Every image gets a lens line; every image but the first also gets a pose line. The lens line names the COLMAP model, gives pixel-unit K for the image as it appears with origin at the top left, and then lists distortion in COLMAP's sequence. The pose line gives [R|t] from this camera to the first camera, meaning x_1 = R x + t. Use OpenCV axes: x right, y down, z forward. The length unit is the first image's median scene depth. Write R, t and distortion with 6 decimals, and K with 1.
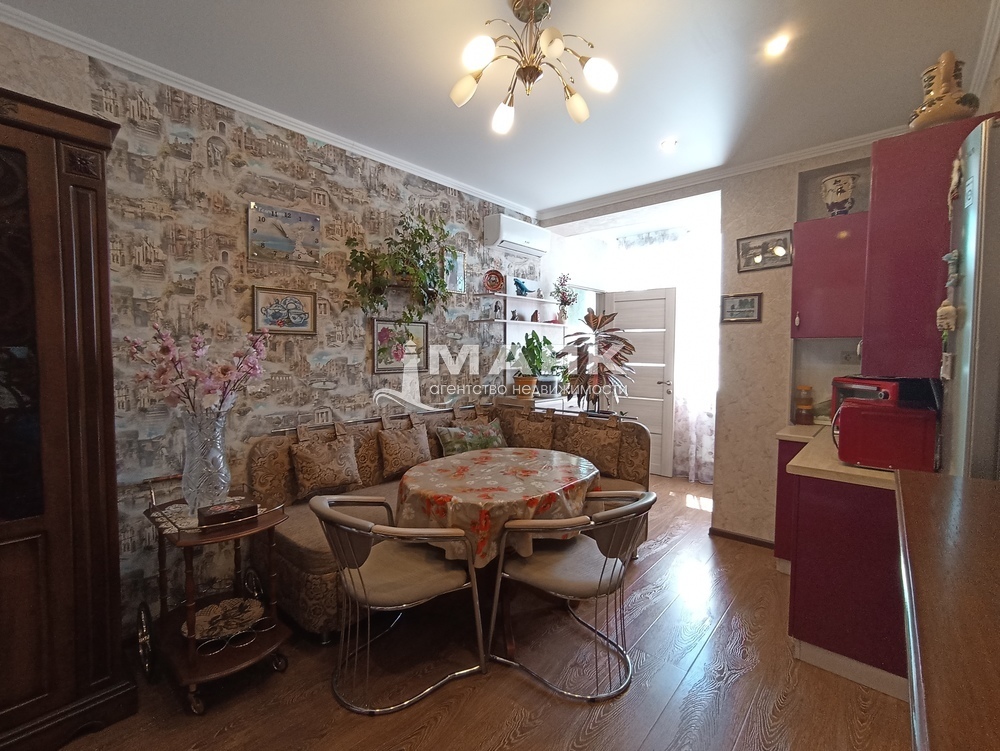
lens RADIAL K [[455.5, 0, 497.9], [0, 455.5, 373.9], [0, 0, 1]] dist [-0.017959, 0.013330]
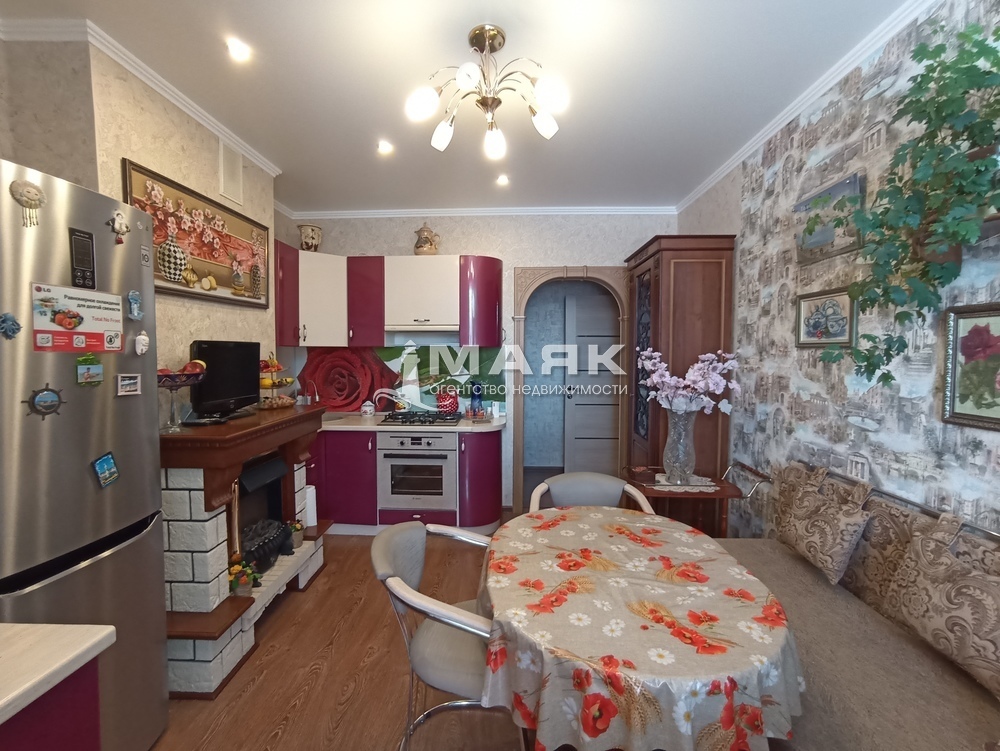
lens RADIAL K [[455.5, 0, 482.9], [0, 455.5, 372.6], [0, 0, 1]] dist [-0.017959, 0.013330]
pose [[-0.781385, 0.025314, -0.623536, 0.451998], [-0.039901, 0.995106, 0.090401, -0.083552], [0.622773, 0.095518, -0.776551, 1.135674]]
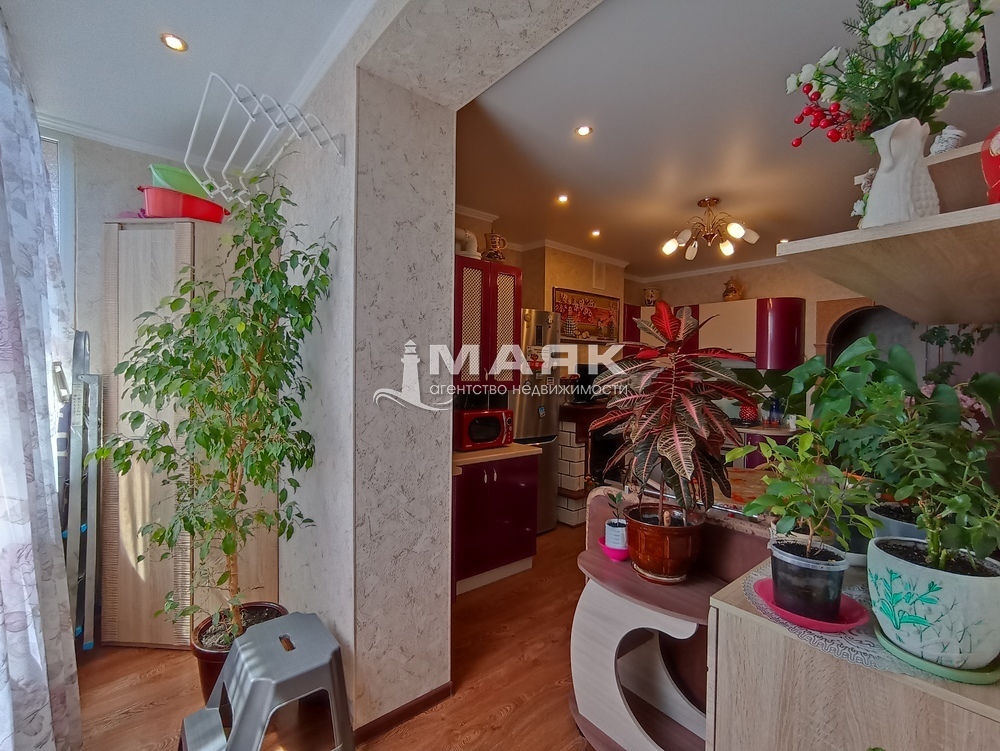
lens RADIAL K [[455.5, 0, 494.5], [0, 455.5, 375.0], [0, 0, 1]] dist [-0.017959, 0.013330]
pose [[-0.992053, -0.022265, 0.123832, 0.441419], [-0.013473, 0.997357, 0.071390, -0.121613], [-0.125094, 0.069154, -0.989732, 1.867981]]
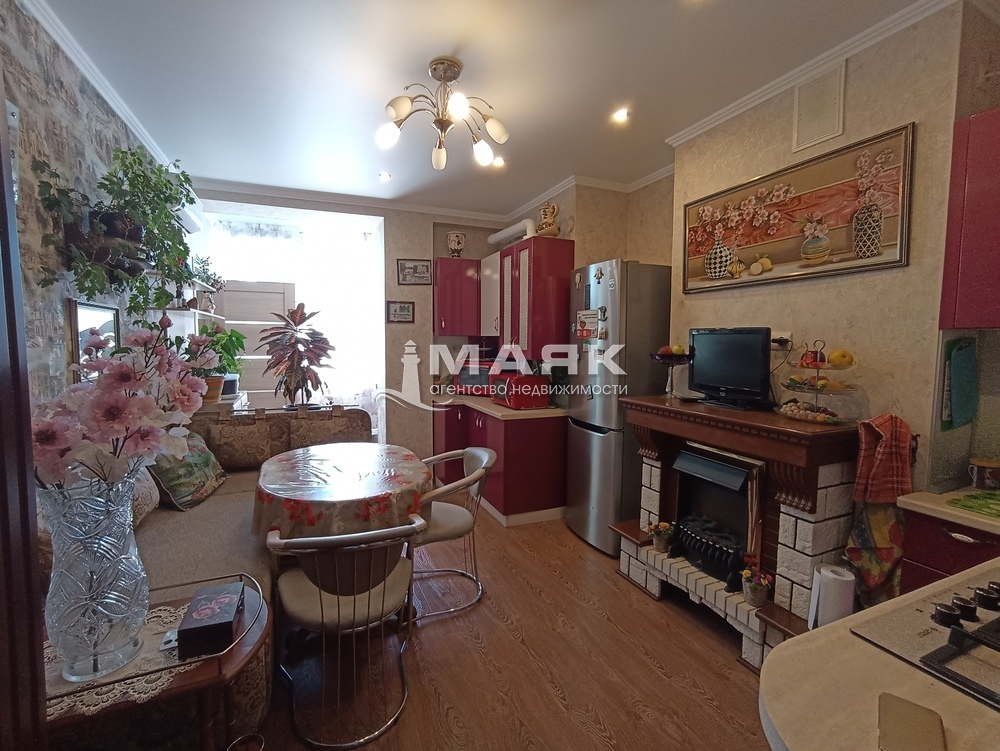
lens RADIAL K [[455.5, 0, 493.6], [0, 455.5, 374.9], [0, 0, 1]] dist [-0.017959, 0.013330]
pose [[0.418171, -0.070656, 0.905616, -0.635963], [0.045778, 0.997343, 0.056674, -0.027702], [-0.907214, 0.017758, 0.420294, 0.225542]]
